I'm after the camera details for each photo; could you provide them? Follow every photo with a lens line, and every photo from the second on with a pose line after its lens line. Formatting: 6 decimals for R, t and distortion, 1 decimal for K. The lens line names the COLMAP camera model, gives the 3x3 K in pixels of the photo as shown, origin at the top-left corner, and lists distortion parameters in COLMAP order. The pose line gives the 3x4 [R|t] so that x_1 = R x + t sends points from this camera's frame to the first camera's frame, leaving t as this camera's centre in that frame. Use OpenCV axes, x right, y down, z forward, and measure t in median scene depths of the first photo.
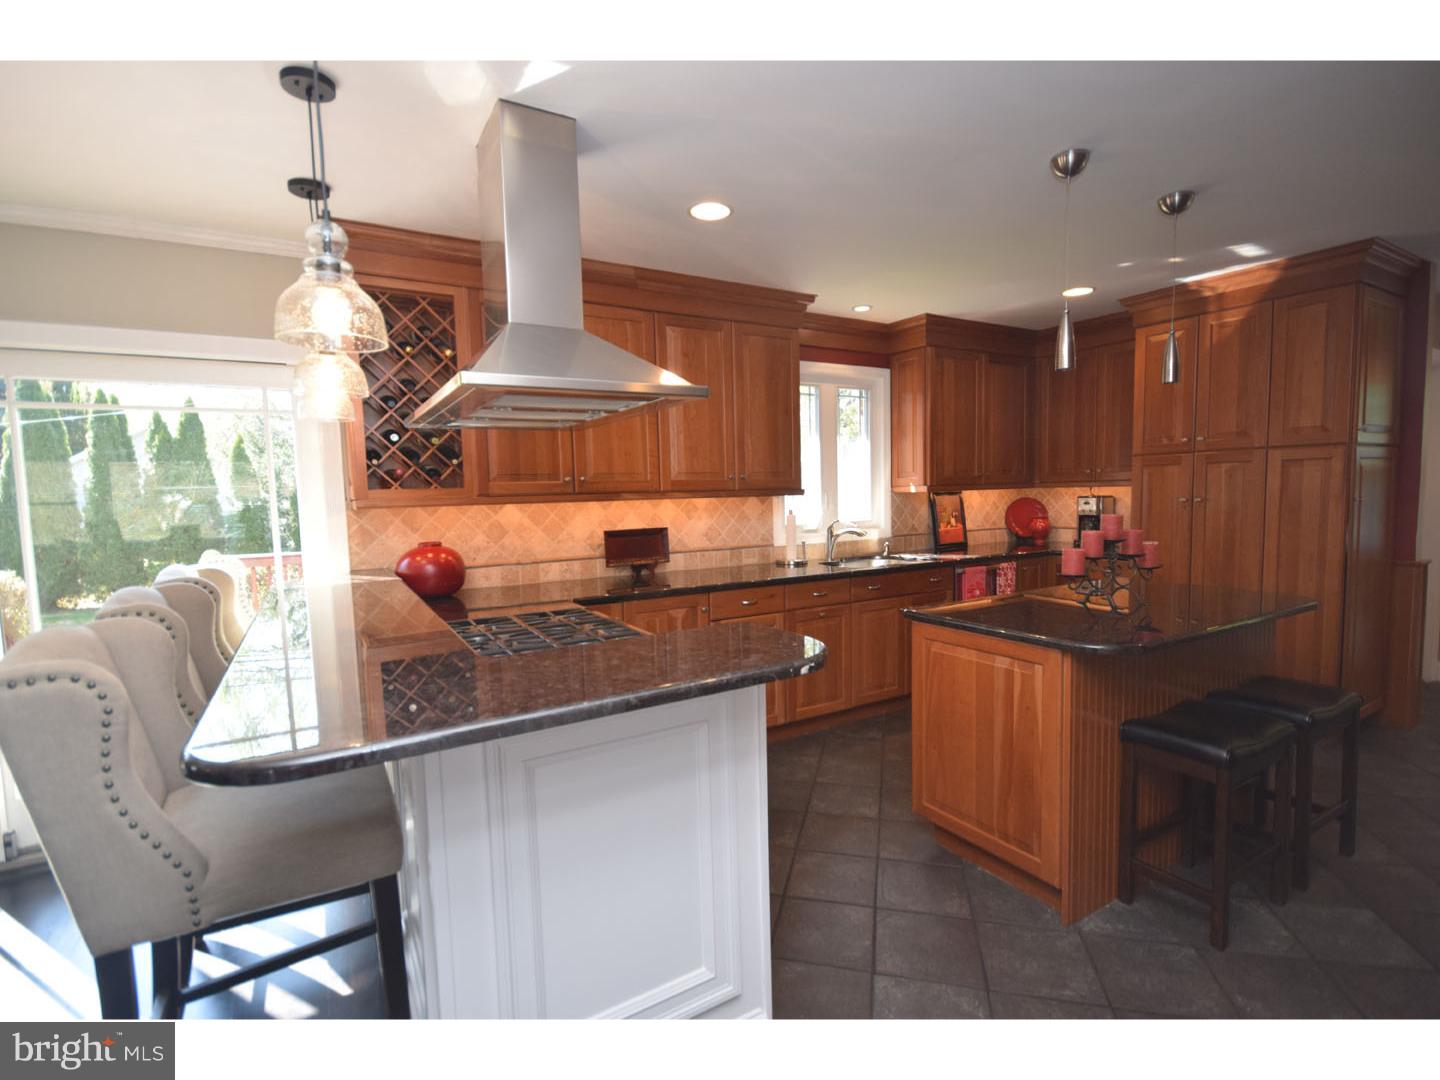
lens RADIAL K [[680.9, 0, 720.8], [0, 680.9, 548.6], [0, 0, 1]] dist [-0.000202, 0.000244]
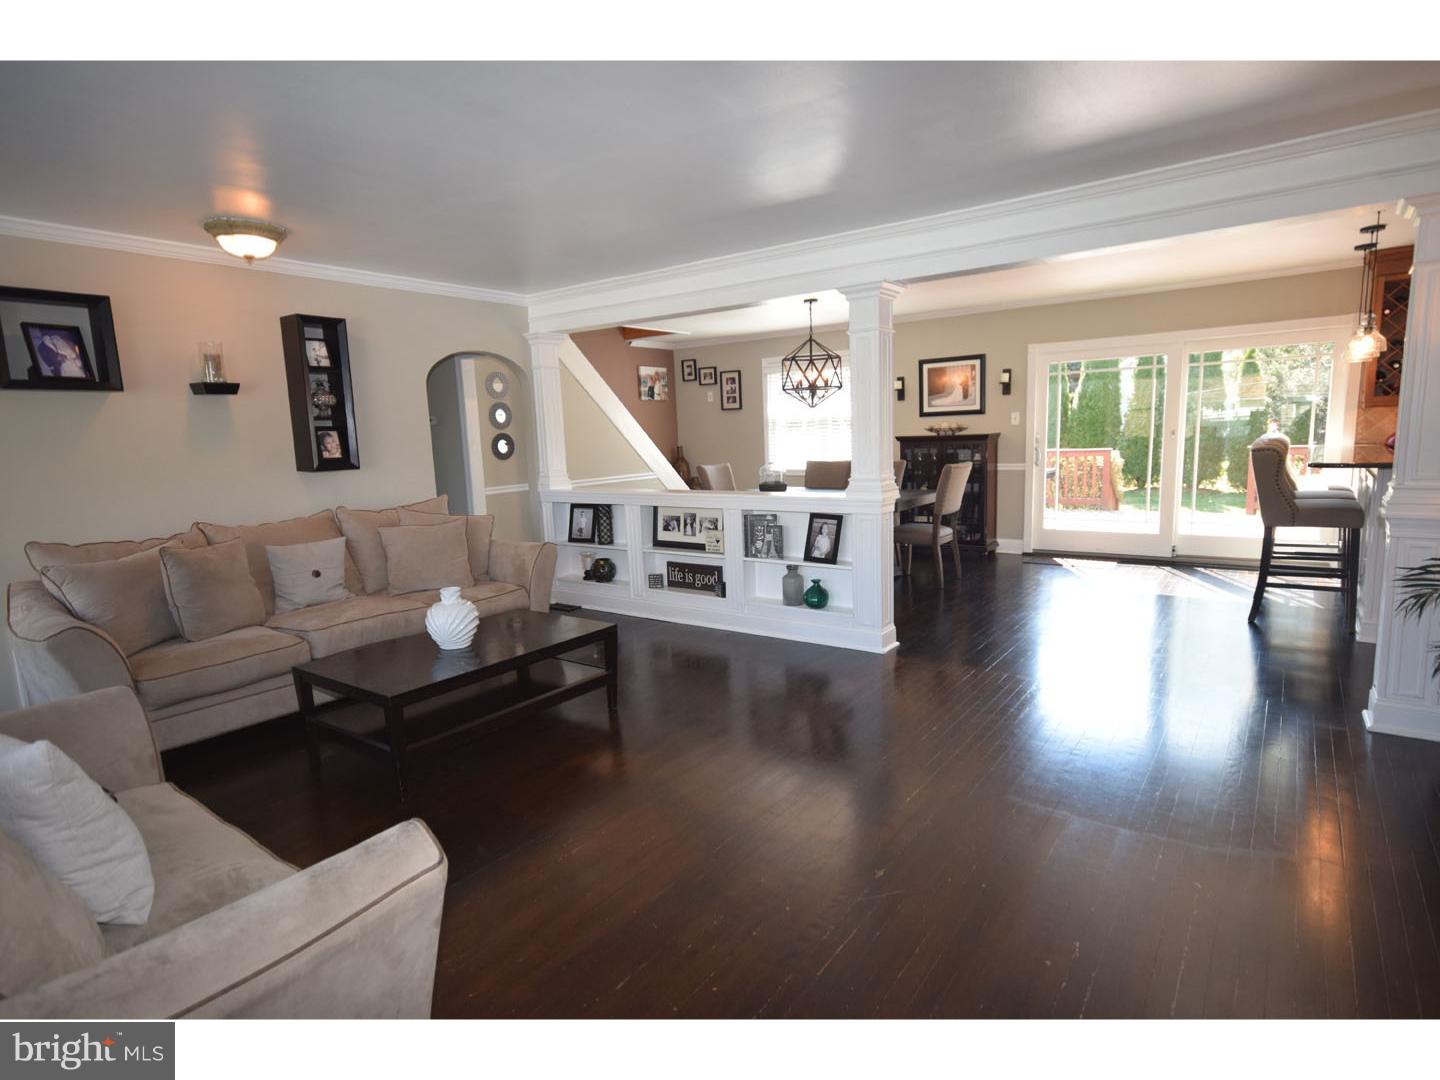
lens RADIAL K [[793.1, 0, 688.3], [0, 793.1, 547.8], [0, 0, 1]] dist [-0.006296, 0.006417]
pose [[0.372657, 0.143951, -0.916736, 0.687262], [-0.046732, 0.989553, 0.136389, 0.095109], [0.926792, -0.007985, 0.375491, -1.288423]]
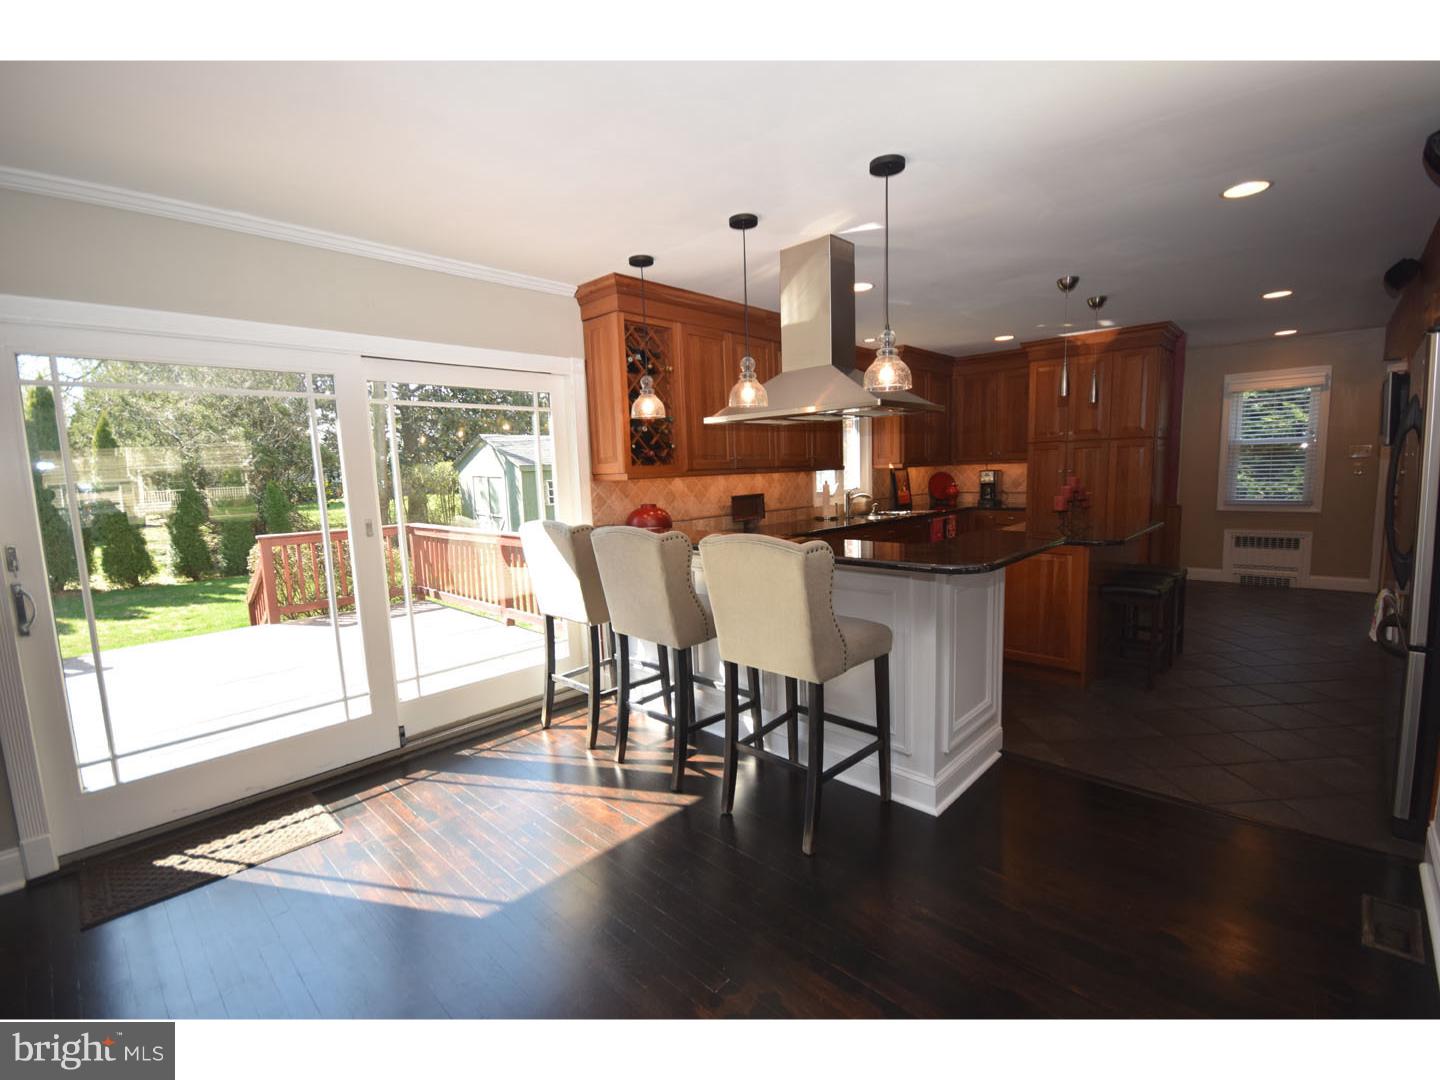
lens RADIAL K [[641.4, 0, 728.7], [0, 641.4, 542.9], [0, 0, 1]] dist [0.001220, 0.000035]
pose [[0.959943, -0.038229, 0.277575, -0.603173], [0.031571, 0.999097, 0.028419, 0.035817], [-0.278411, -0.018517, 0.960284, -0.289412]]
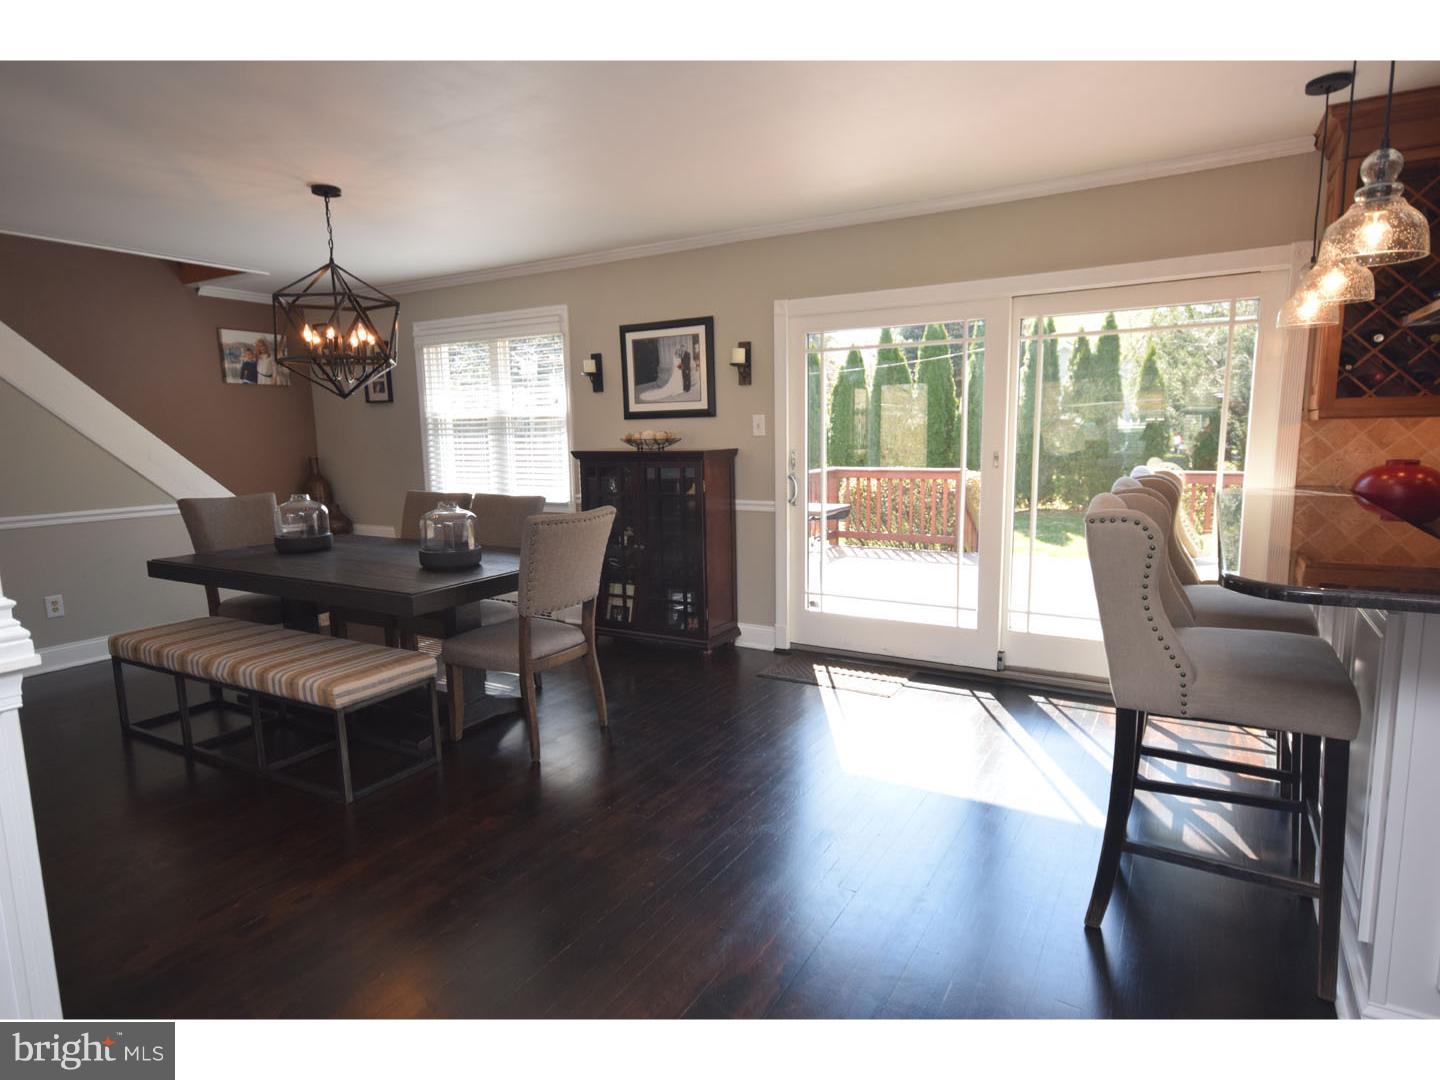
lens RADIAL K [[793.1, 0, 717.4], [0, 793.1, 545.9], [0, 0, 1]] dist [-0.006296, 0.006417]
pose [[0.464623, 0.144076, -0.873709, 0.054109], [-0.066448, 0.989566, 0.127845, 0.026648], [0.883012, -0.001343, 0.469349, -0.216051]]
